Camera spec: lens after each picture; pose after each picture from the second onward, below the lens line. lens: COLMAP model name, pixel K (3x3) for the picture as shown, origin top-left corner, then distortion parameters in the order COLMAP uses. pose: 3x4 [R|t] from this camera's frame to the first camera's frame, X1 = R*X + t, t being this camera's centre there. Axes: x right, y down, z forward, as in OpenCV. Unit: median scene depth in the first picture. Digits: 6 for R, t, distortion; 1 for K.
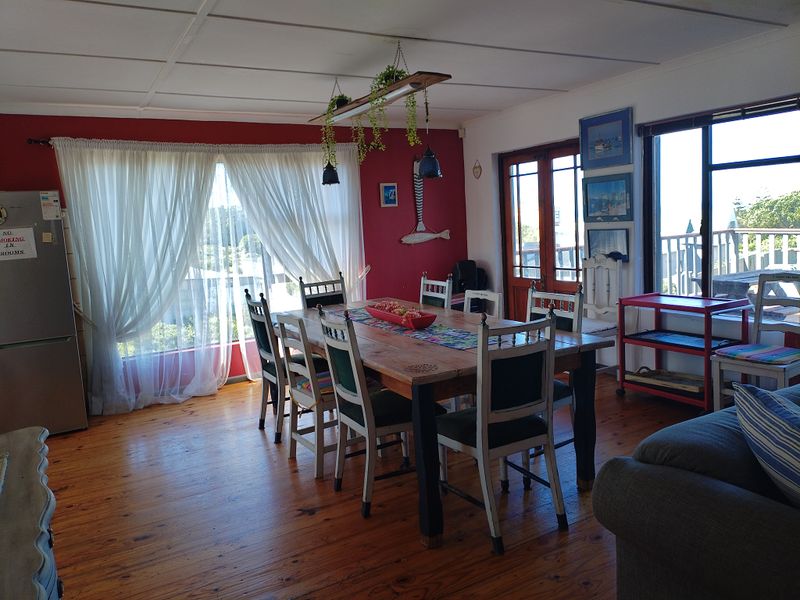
lens RADIAL K [[594.0, 0, 400.8], [0, 594.0, 292.4], [0, 0, 1]] dist [0.038544, -0.046450]
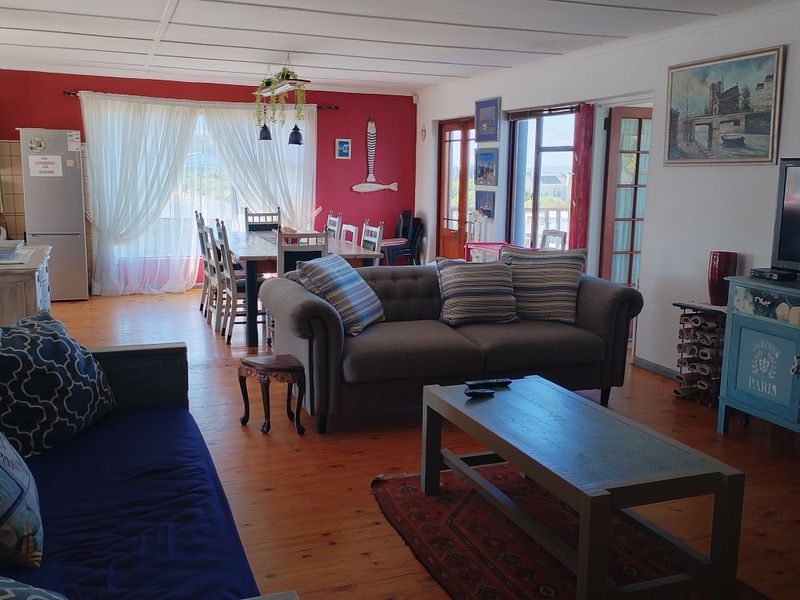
lens RADIAL K [[744.7, 0, 399.1], [0, 744.7, 294.7], [0, 0, 1]] dist [0.015605, 0.000000]
pose [[0.986250, 0.100472, -0.131208, 0.394908], [-0.094264, 0.994151, 0.052712, 0.045771], [0.135736, -0.039619, 0.989953, -0.591165]]
